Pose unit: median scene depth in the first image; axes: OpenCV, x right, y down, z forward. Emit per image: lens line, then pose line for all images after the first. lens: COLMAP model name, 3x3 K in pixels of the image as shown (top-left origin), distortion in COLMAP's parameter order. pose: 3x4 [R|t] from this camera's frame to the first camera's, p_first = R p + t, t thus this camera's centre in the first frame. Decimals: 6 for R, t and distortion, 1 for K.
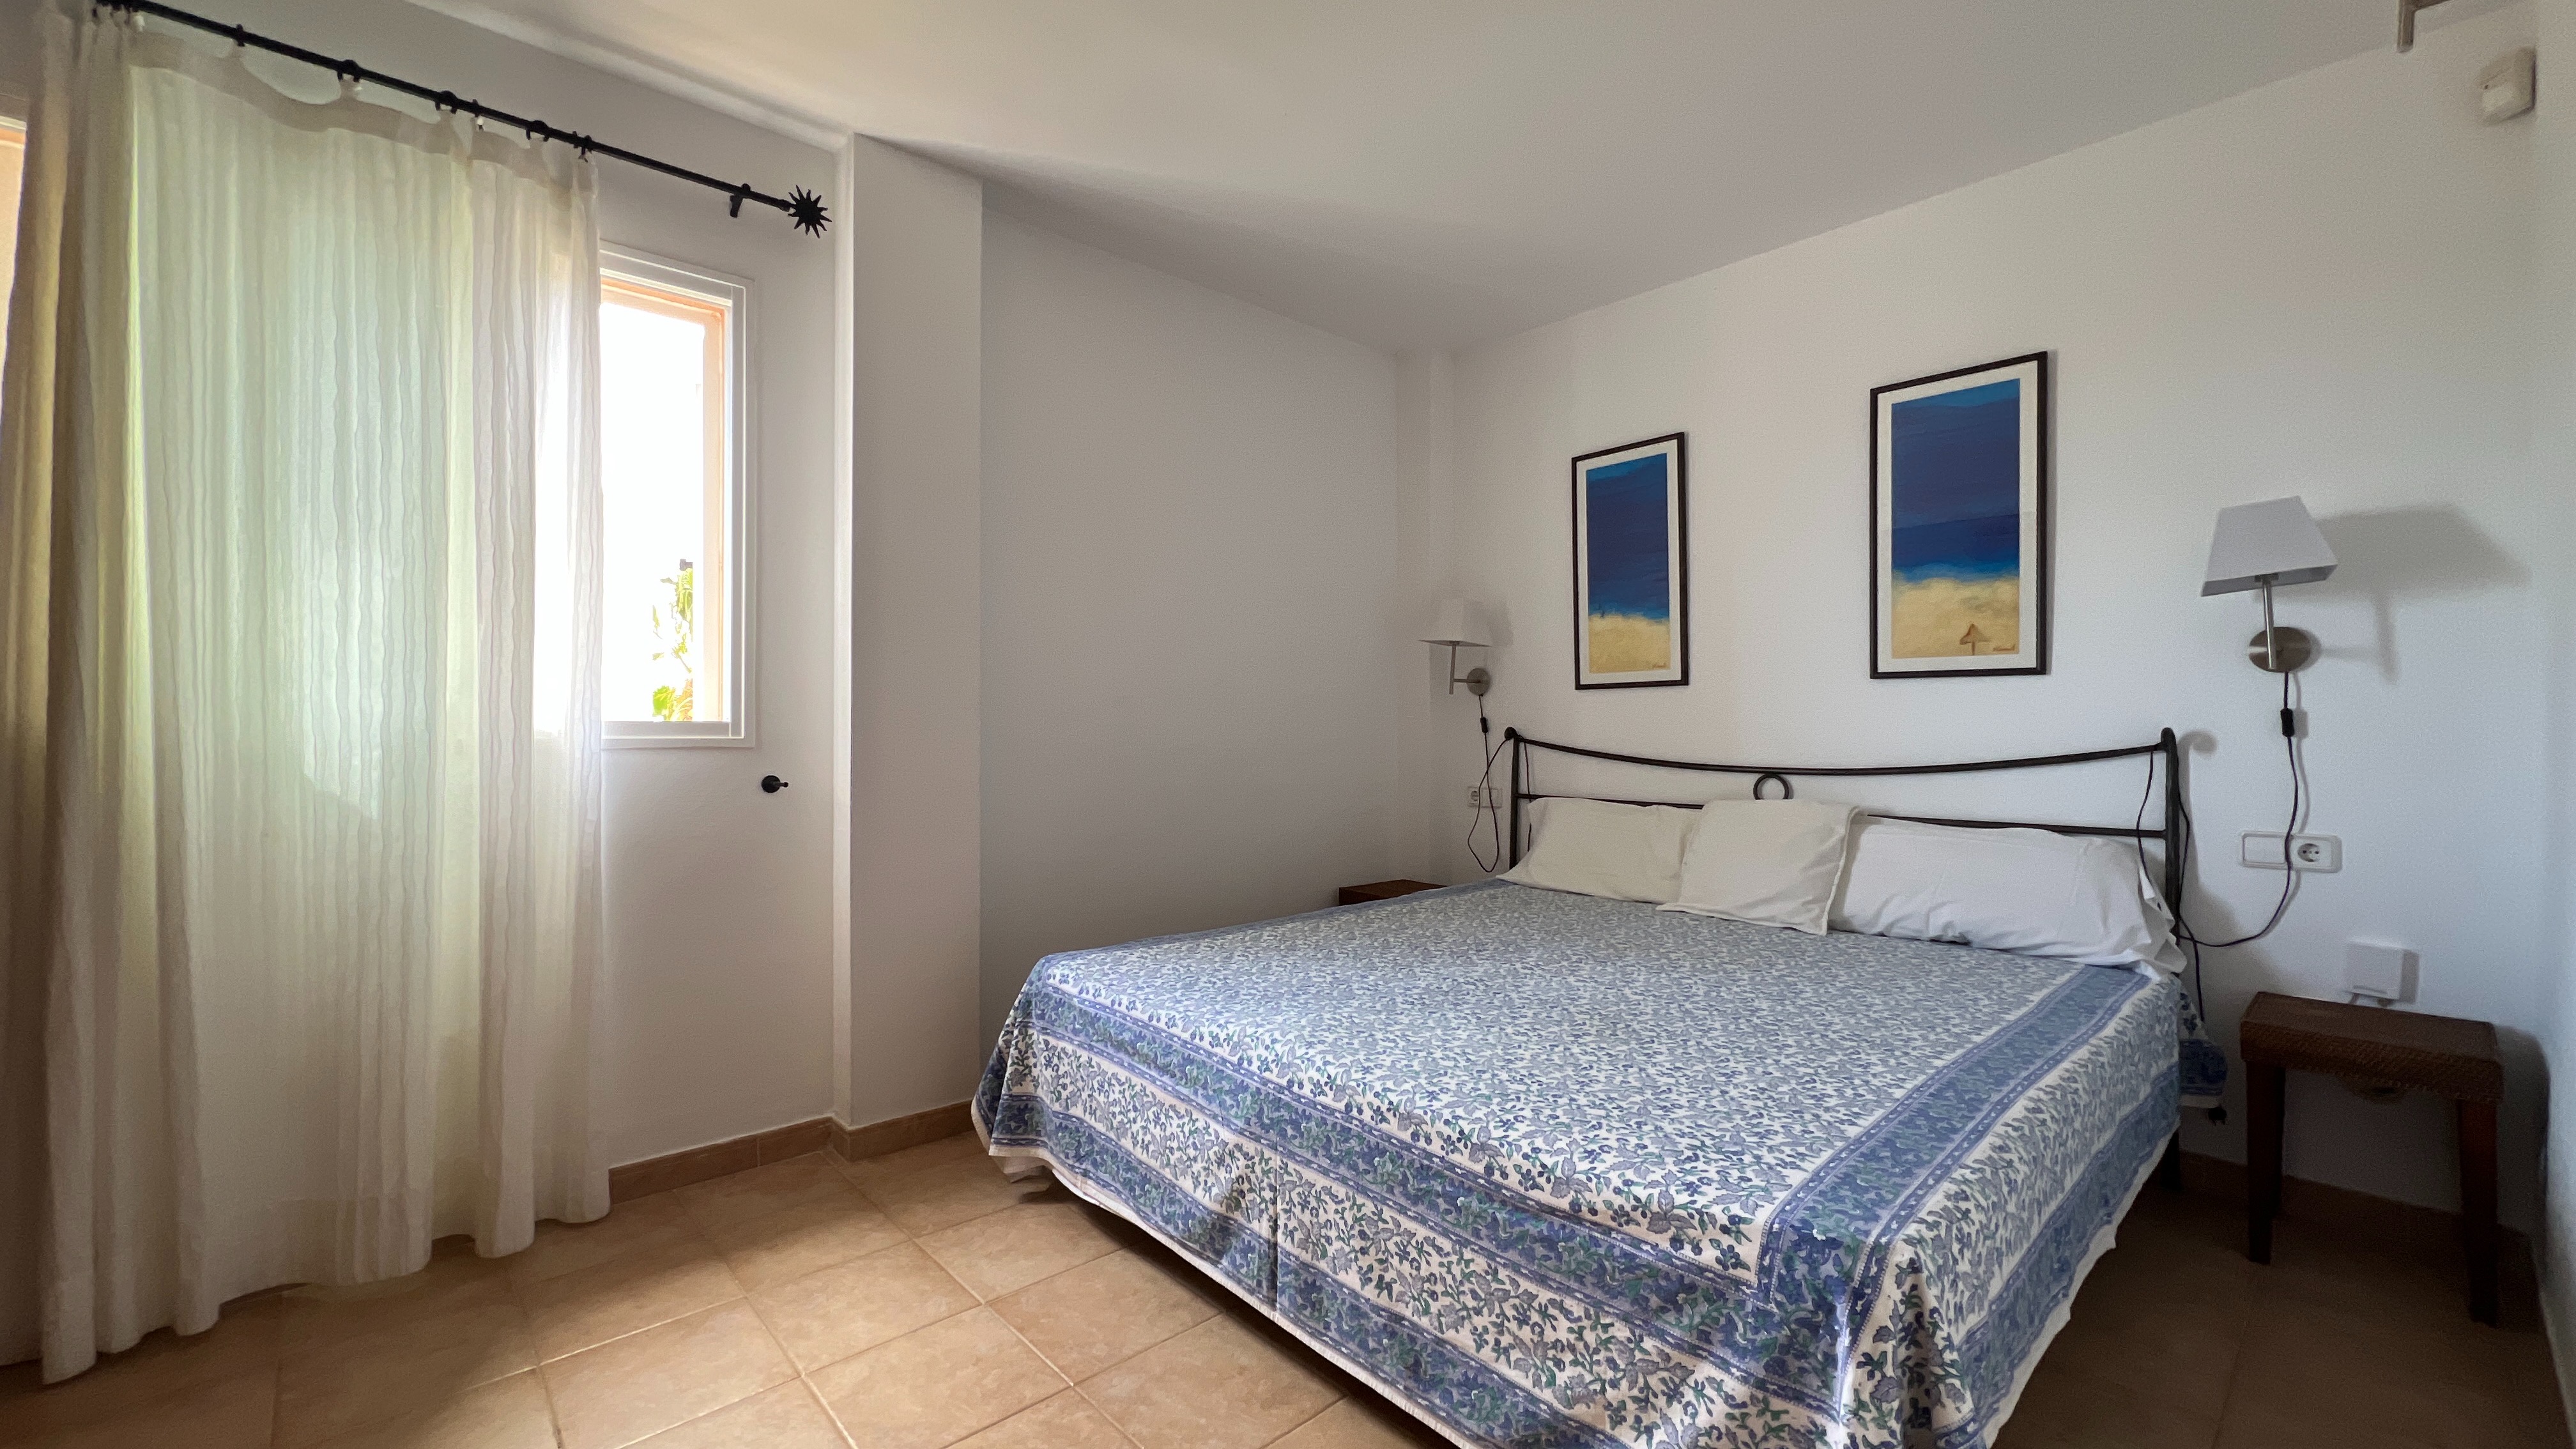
lens RADIAL K [[1029.6, 0, 1290.4], [0, 1029.6, 728.5], [0, 0, 1]] dist [-0.000122, -0.000065]
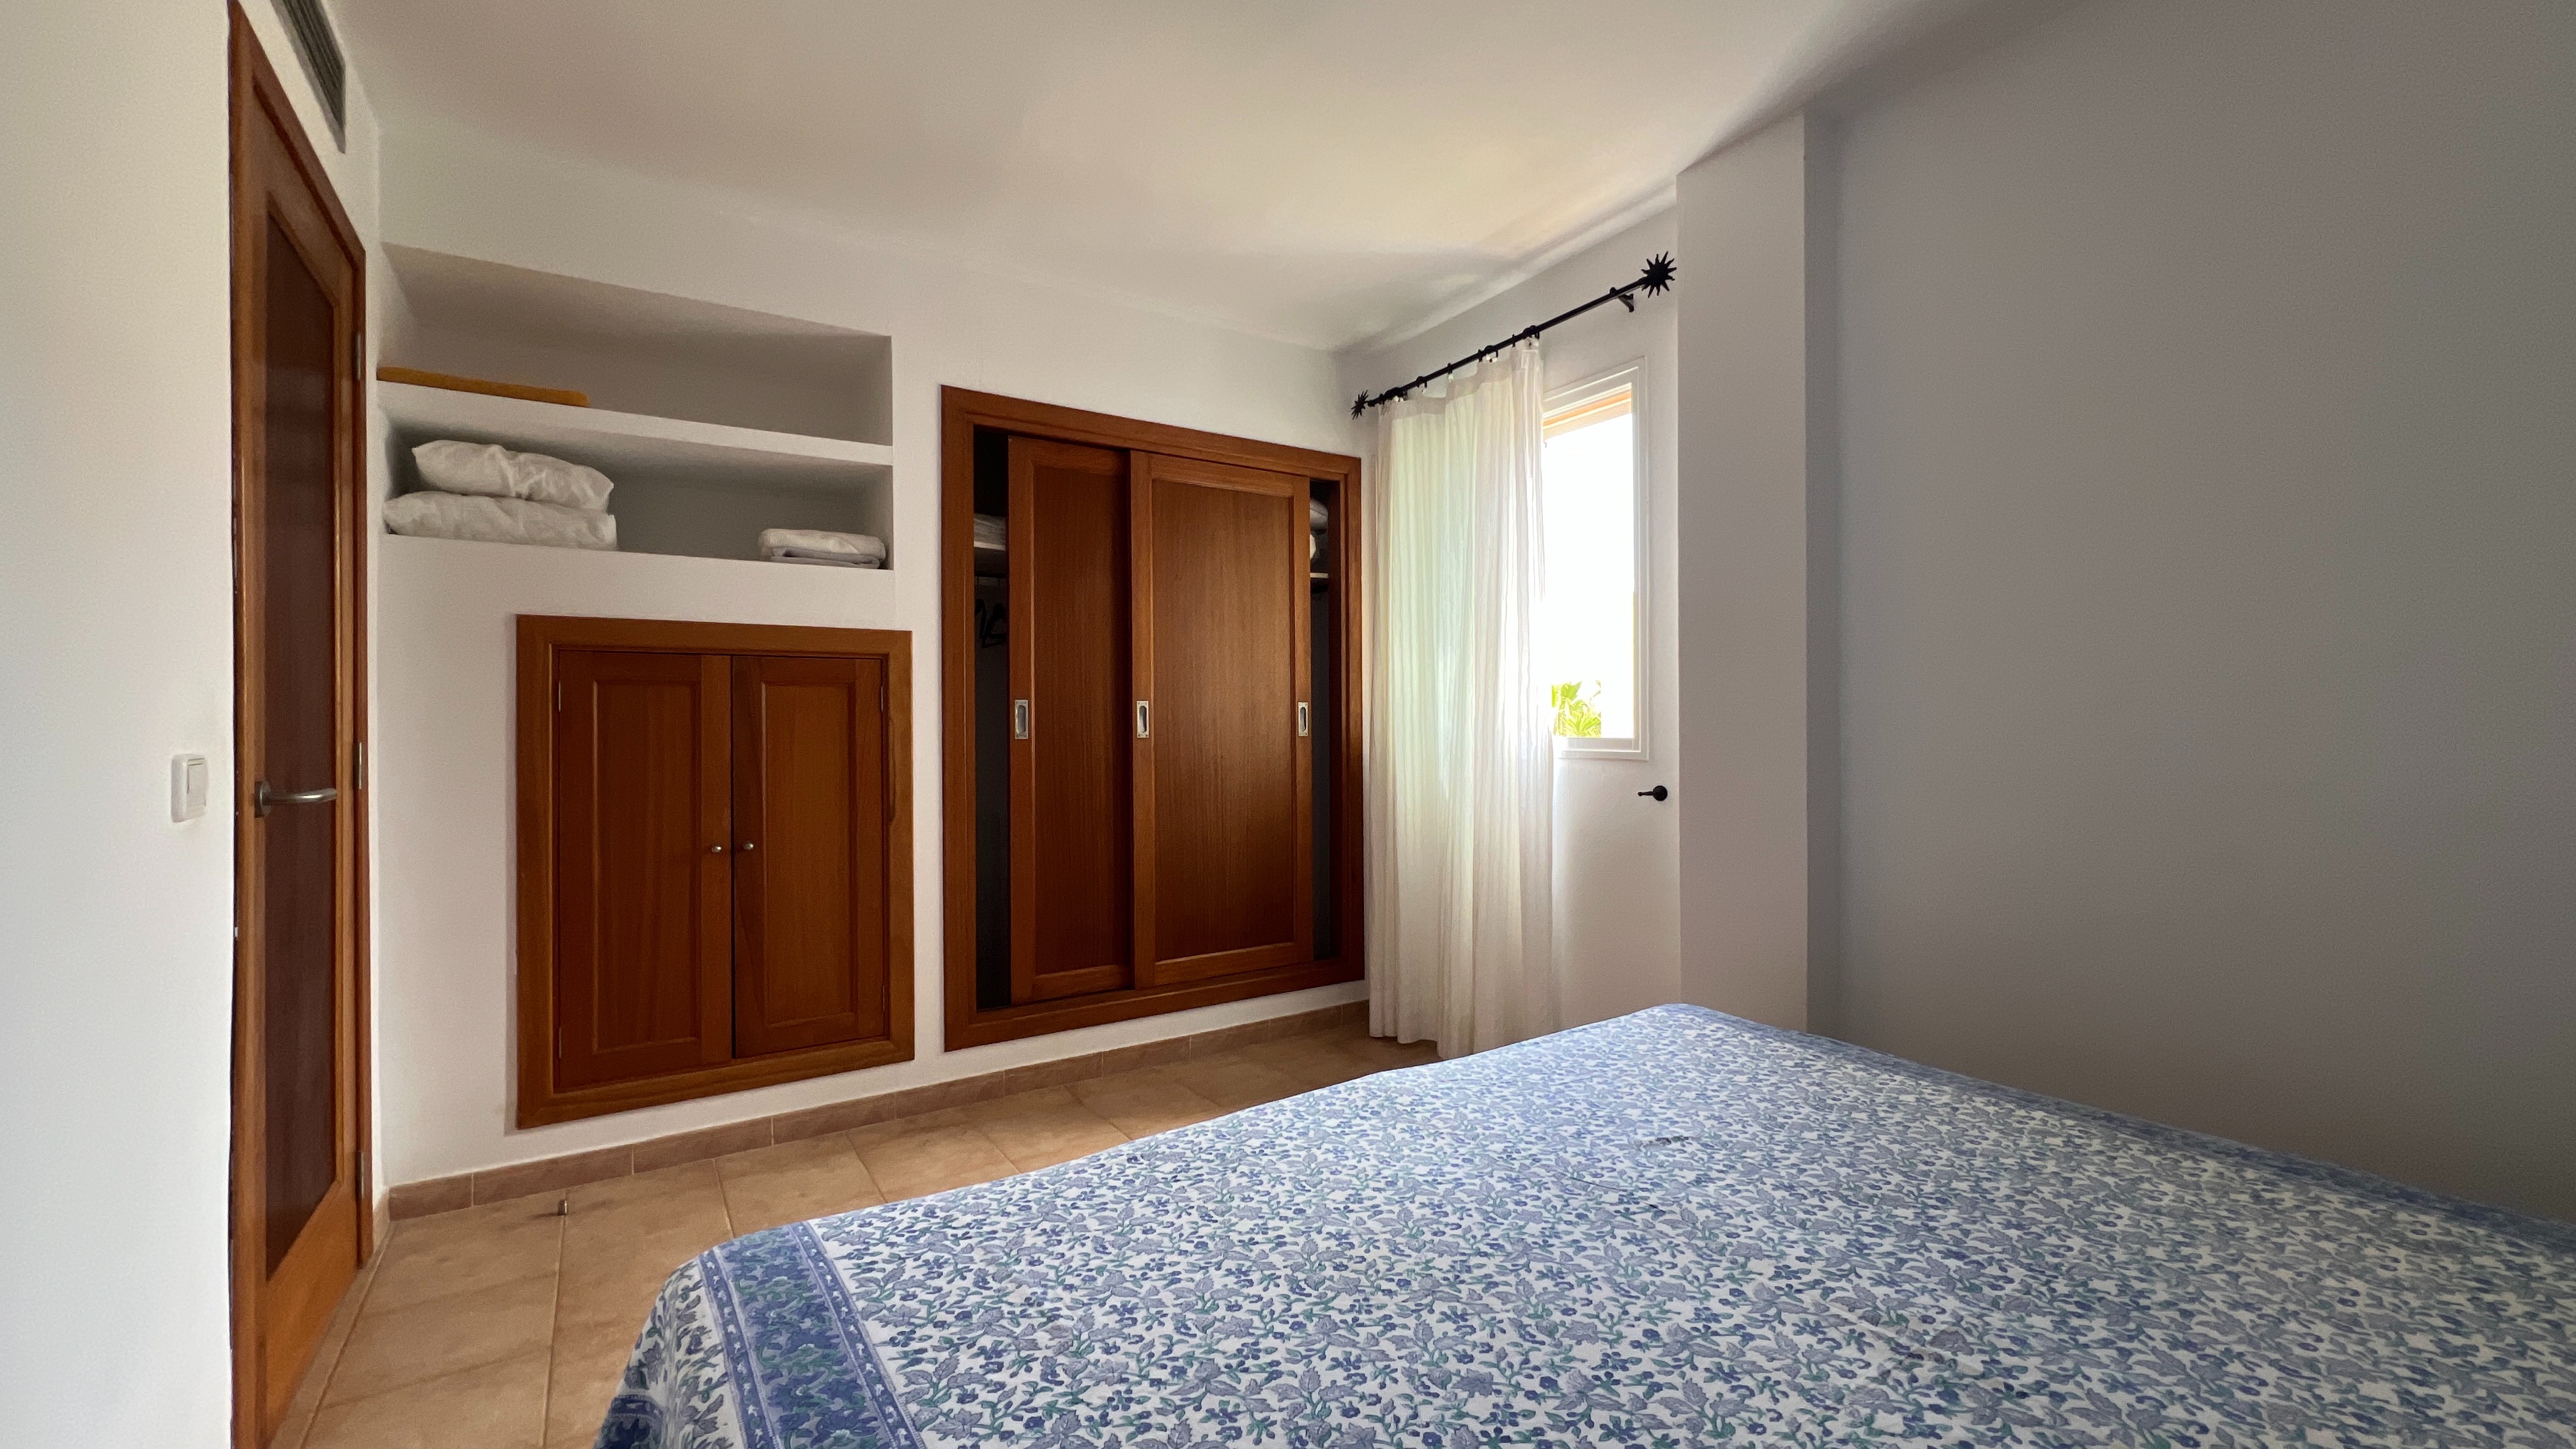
lens RADIAL K [[1029.6, 0, 1290.4], [0, 1029.6, 728.5], [0, 0, 1]] dist [-0.000122, -0.000065]
pose [[-0.155542, -0.000342, -0.987829, 0.987933], [0.005042, 0.999987, -0.001140, -0.026364], [0.987816, -0.005158, -0.155538, 1.137086]]
